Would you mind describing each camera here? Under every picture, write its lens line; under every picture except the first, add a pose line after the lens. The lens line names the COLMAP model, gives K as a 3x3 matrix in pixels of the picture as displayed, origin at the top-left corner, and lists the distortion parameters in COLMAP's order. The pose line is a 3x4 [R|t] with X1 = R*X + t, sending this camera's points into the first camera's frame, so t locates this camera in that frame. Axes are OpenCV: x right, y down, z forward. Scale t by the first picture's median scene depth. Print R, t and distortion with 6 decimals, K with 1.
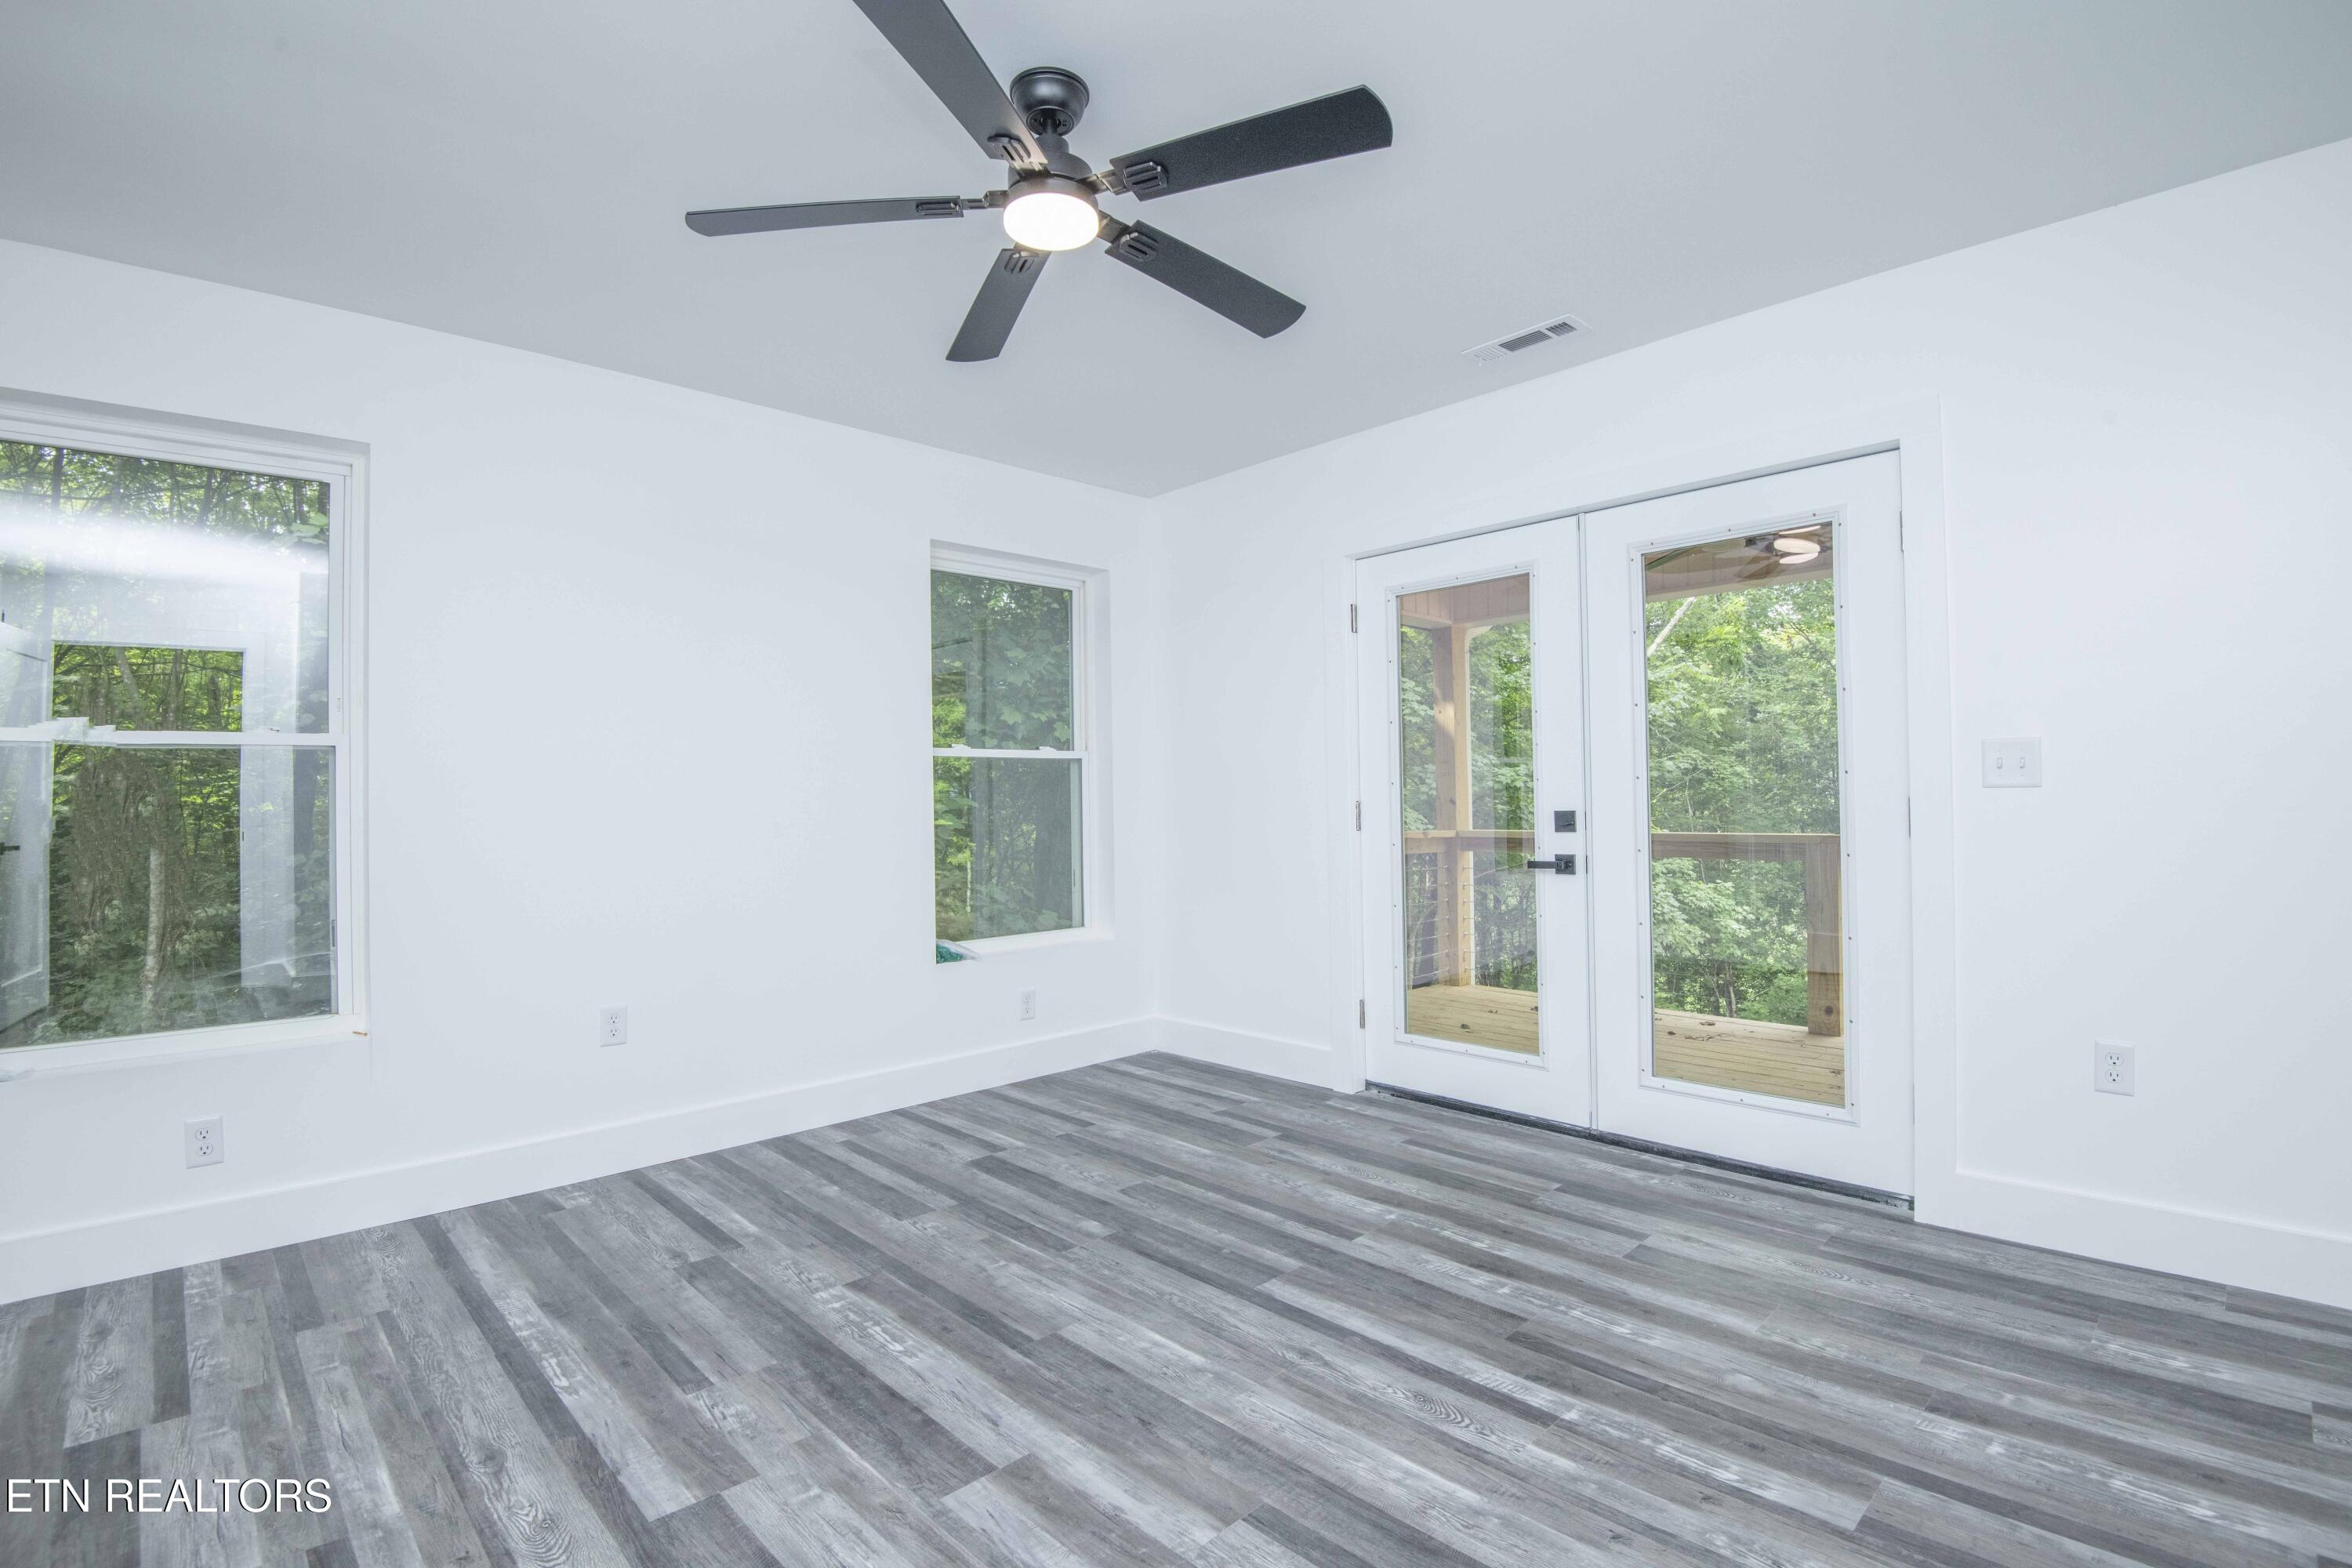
lens RADIAL K [[1104.5, 0, 1176.0], [0, 1104.5, 784.0], [0, 0, 1]] dist [-0.000710, -0.000200]
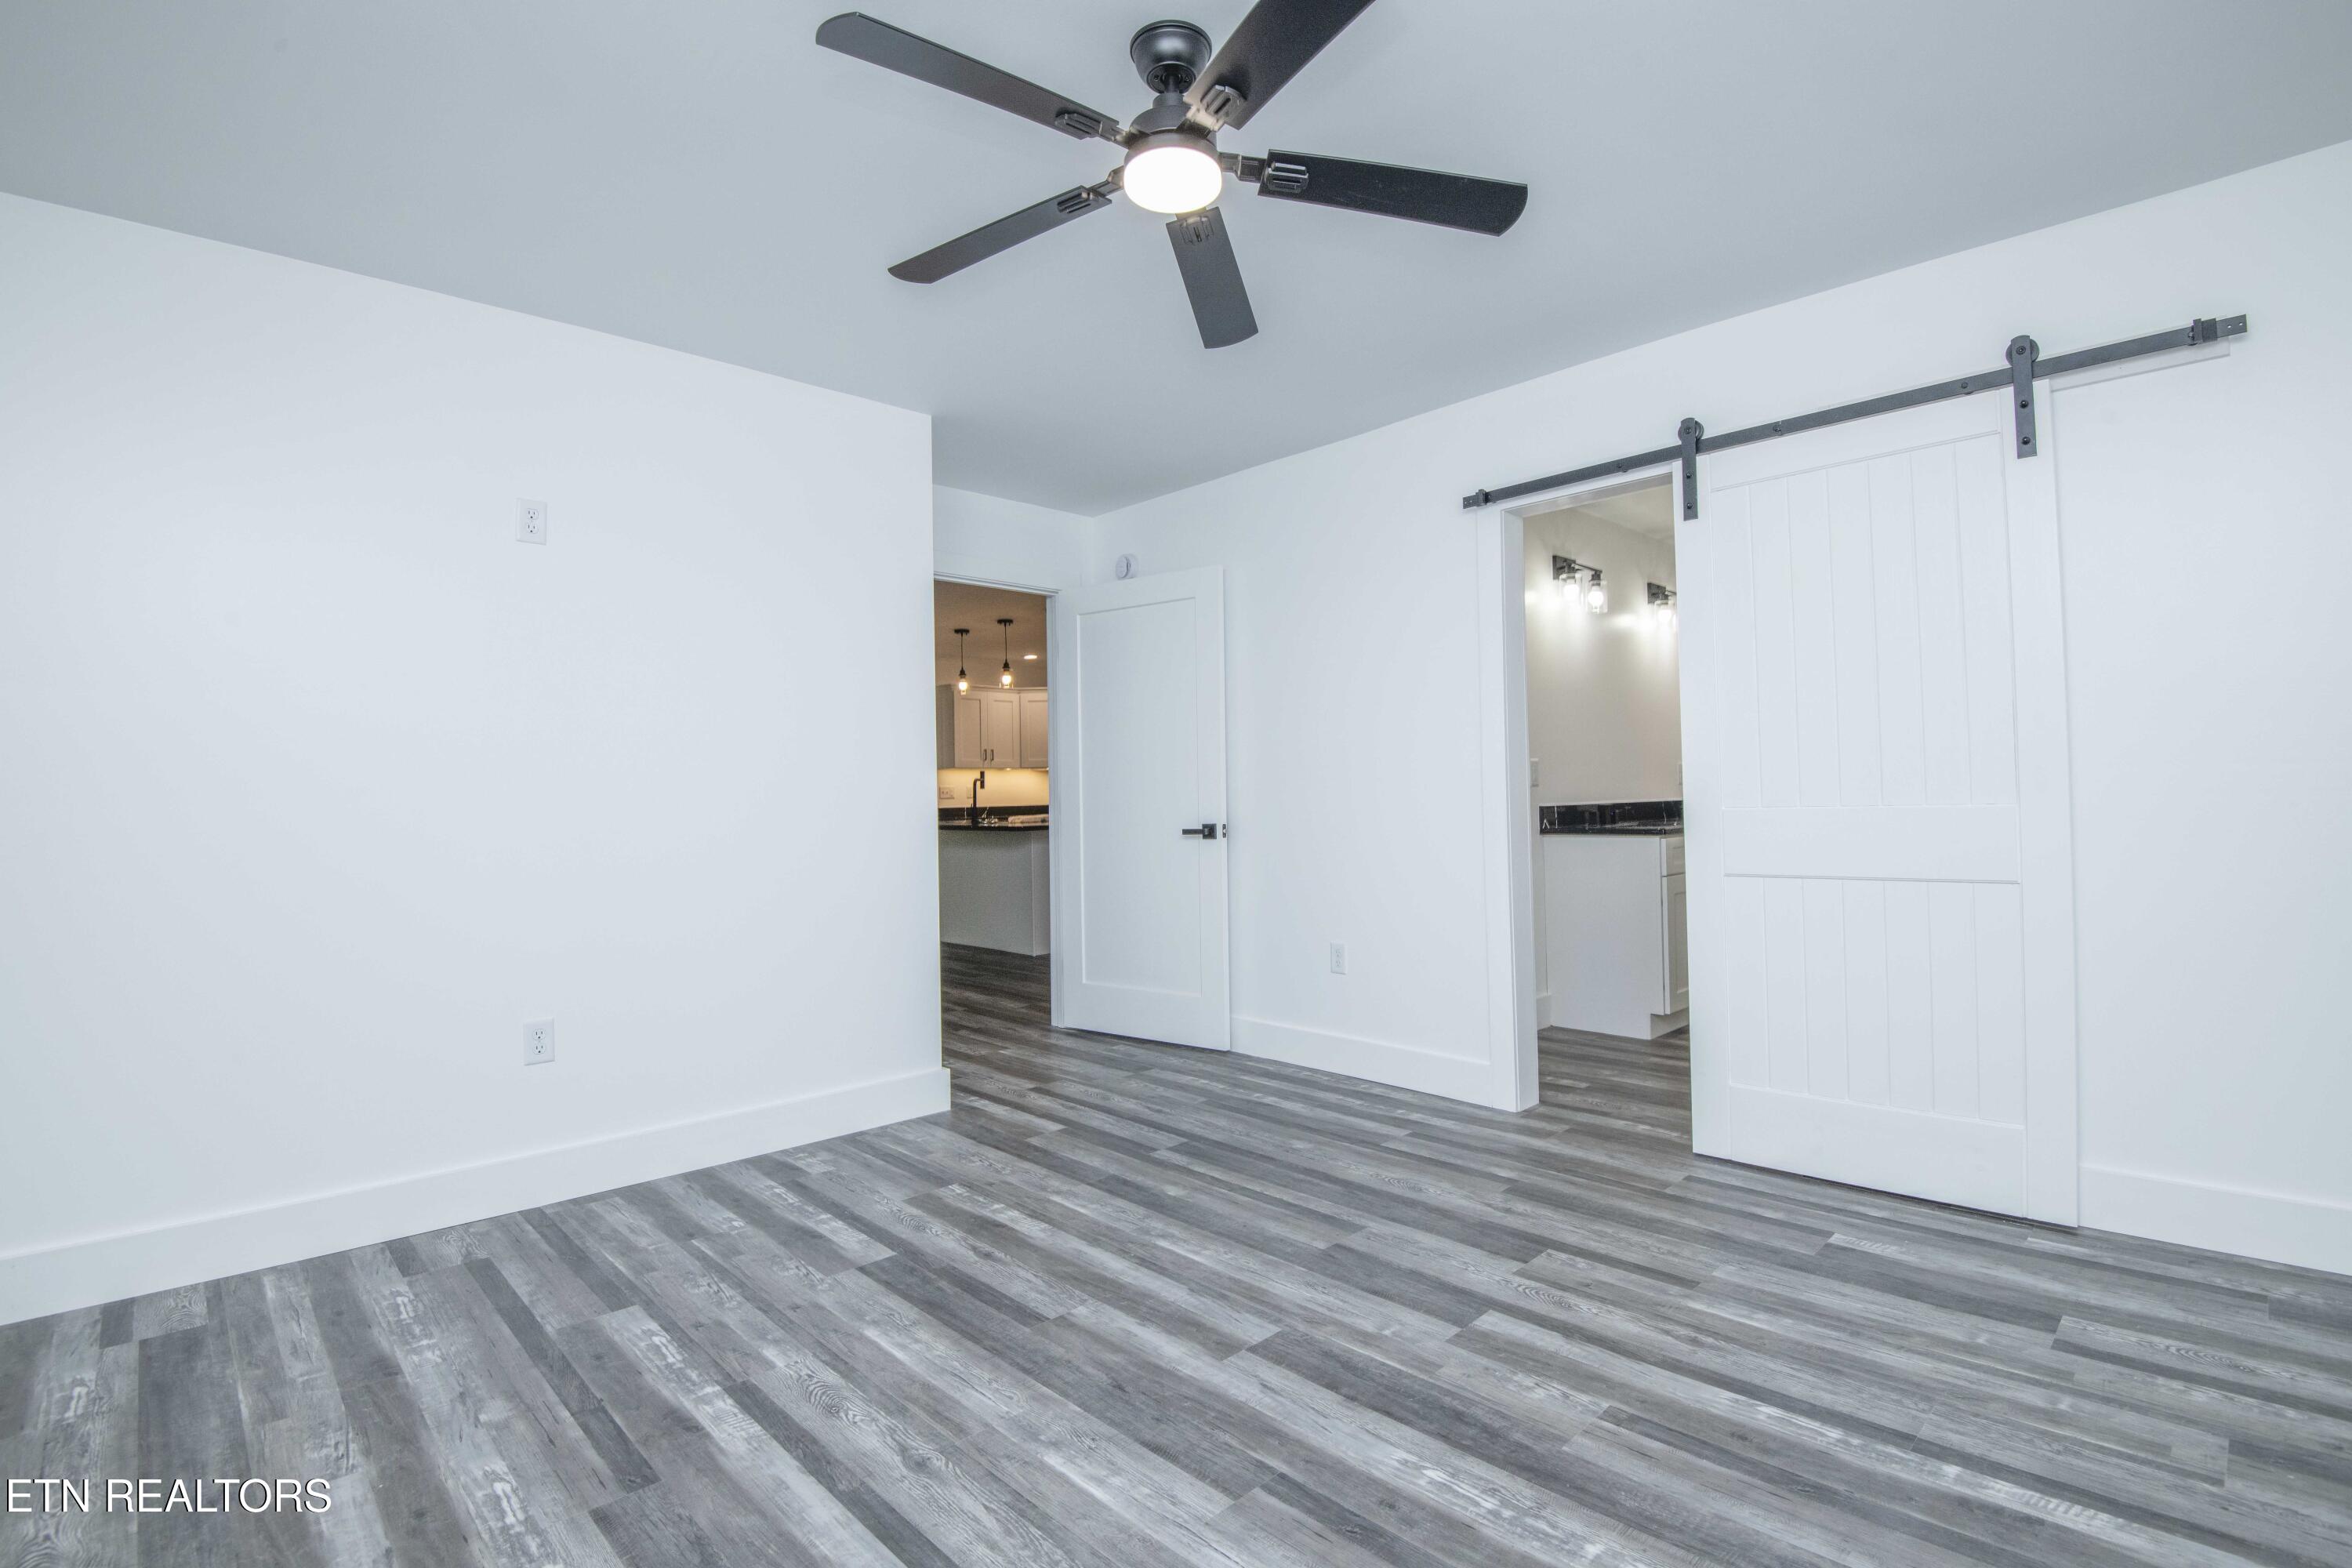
lens RADIAL K [[1104.5, 0, 1176.0], [0, 1104.5, 784.0], [0, 0, 1]] dist [-0.000710, -0.000200]
pose [[-0.999255, 0.038555, -0.001523, -0.099495], [0.038580, 0.998963, -0.024162, 0.040862], [0.000590, -0.024202, -0.999707, 1.997751]]
